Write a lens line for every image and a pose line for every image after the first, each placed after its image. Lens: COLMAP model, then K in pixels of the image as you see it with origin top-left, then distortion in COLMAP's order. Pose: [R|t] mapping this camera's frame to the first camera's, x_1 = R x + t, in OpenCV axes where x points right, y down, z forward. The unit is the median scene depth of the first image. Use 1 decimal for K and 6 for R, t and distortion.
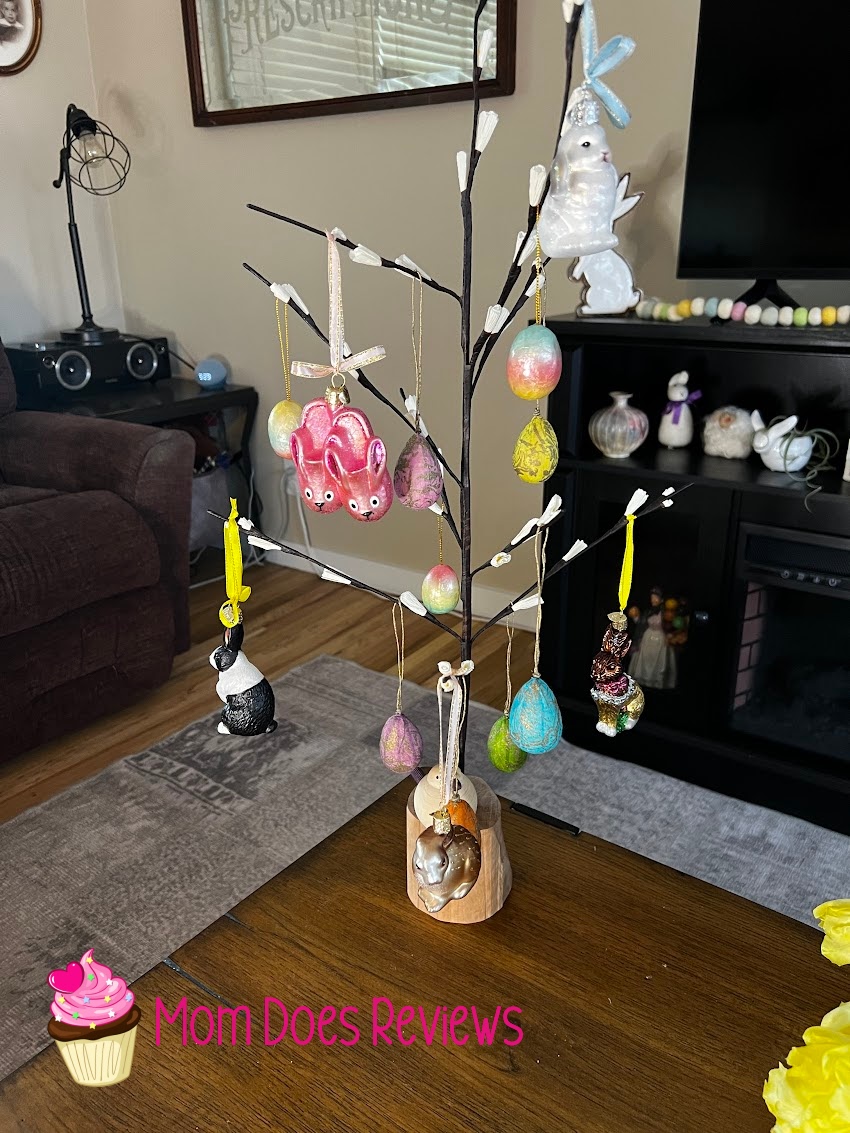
lens RADIAL K [[904.9, 0, 422.0], [0, 904.9, 568.2], [0, 0, 1]] dist [0.008367, -0.017651]
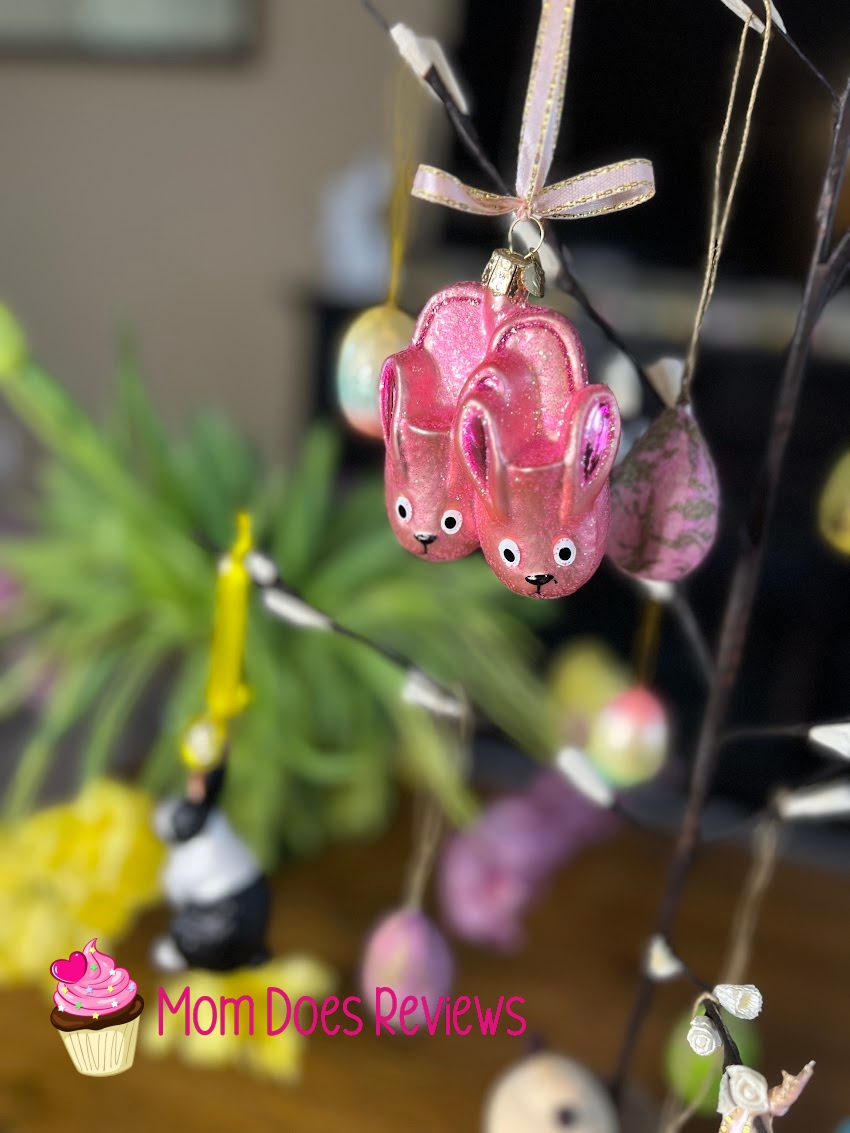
lens RADIAL K [[904.9, 0, 425.8], [0, 904.9, 568.6], [0, 0, 1]] dist [0.008367, -0.017651]
pose [[0.985618, 0.148474, -0.080698, -0.079445], [-0.155420, 0.983926, -0.087942, -0.022331], [0.066343, 0.099219, 0.992851, 0.605246]]
